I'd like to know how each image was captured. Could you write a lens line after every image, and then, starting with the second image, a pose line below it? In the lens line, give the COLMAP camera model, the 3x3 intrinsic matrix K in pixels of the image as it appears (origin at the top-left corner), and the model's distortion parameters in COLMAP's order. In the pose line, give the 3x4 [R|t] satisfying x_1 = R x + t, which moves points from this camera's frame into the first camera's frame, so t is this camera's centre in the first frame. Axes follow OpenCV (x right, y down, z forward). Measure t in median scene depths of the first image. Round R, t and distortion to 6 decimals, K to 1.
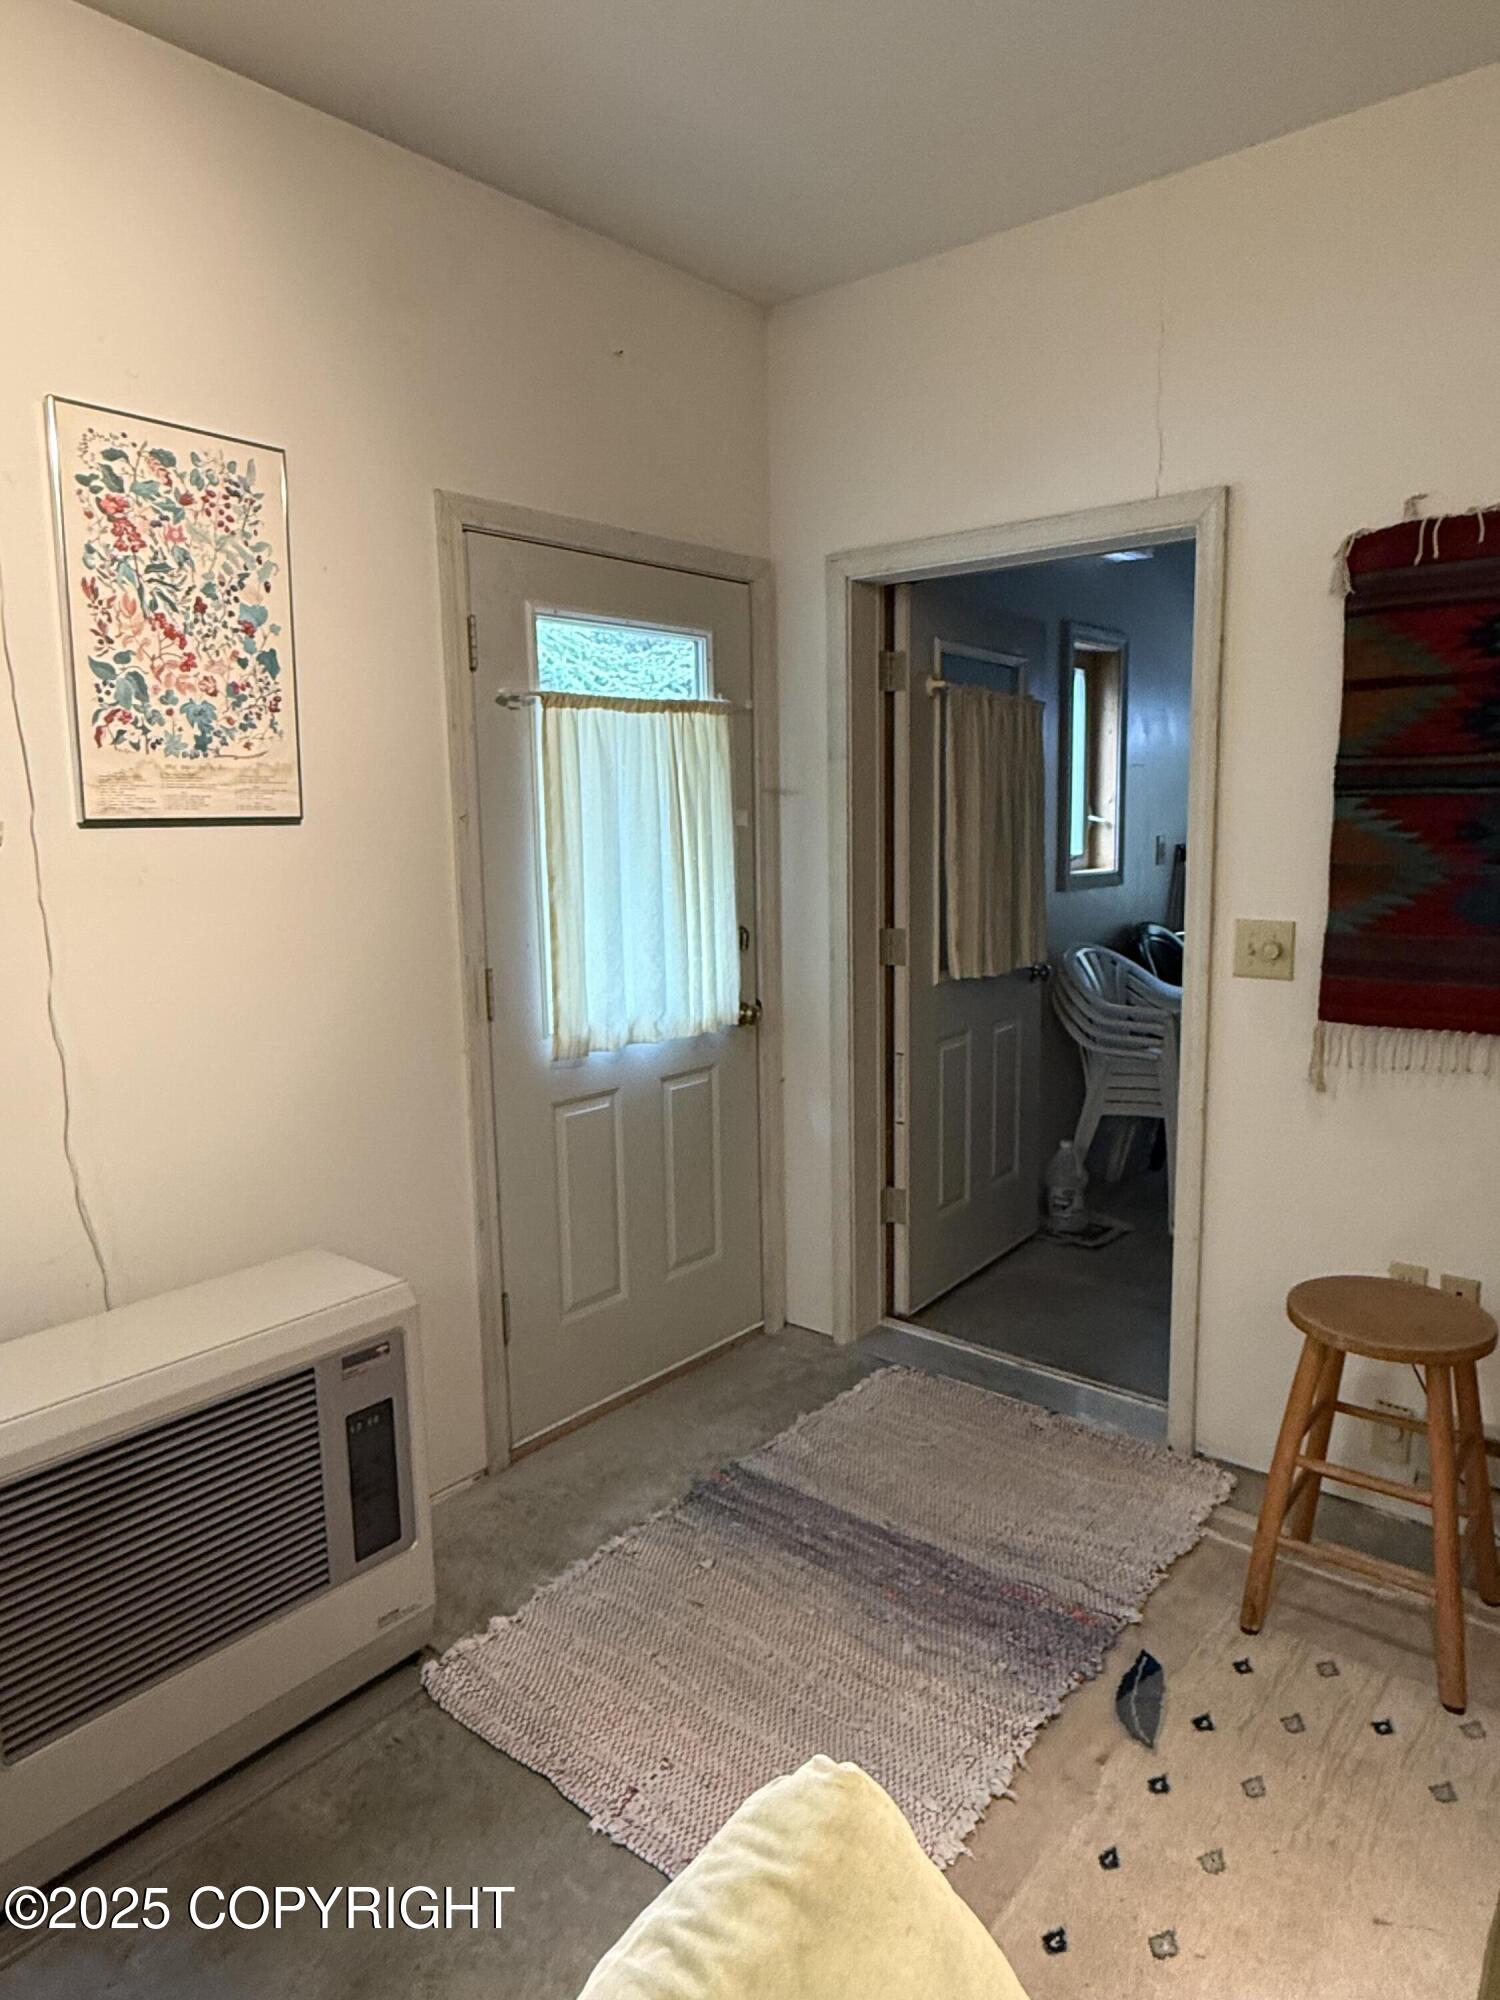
lens RADIAL K [[1268.7, 0, 749.2], [0, 1268.7, 999.1], [0, 0, 1]] dist [0.009258, -0.000095]
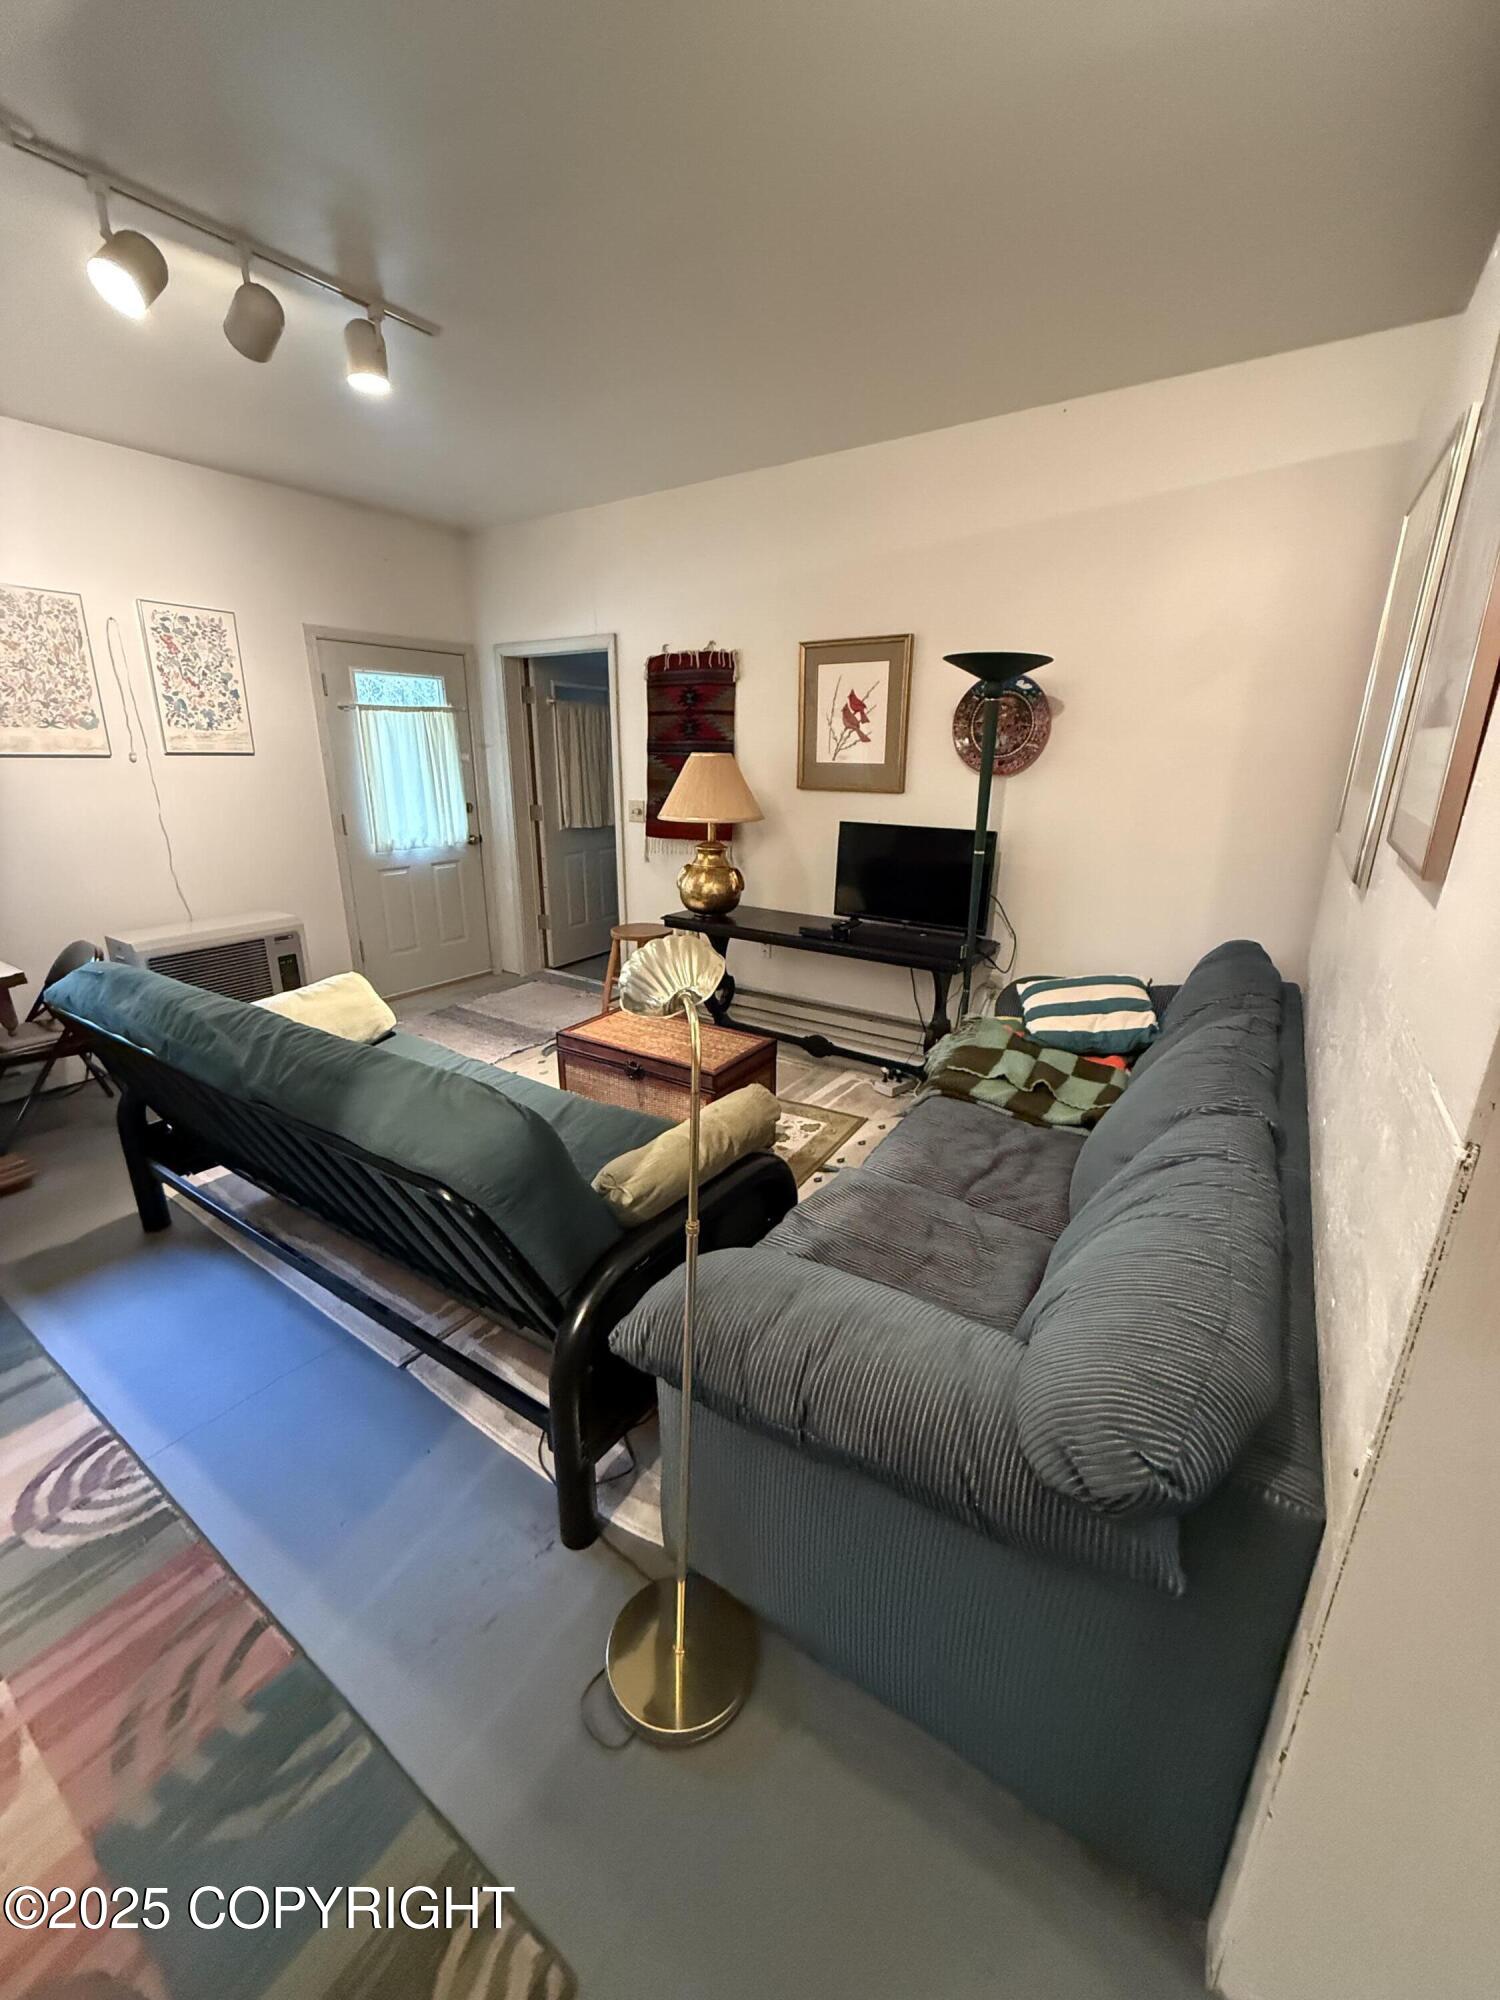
lens RADIAL K [[796.8, 0, 748.6], [0, 796.8, 995.9], [0, 0, 1]] dist [0.001073, 0.000352]
pose [[0.994685, -0.007099, 0.102721, 0.456639], [-0.008321, 0.988815, 0.148915, 0.094637], [-0.102629, -0.148979, 0.983500, -0.757162]]
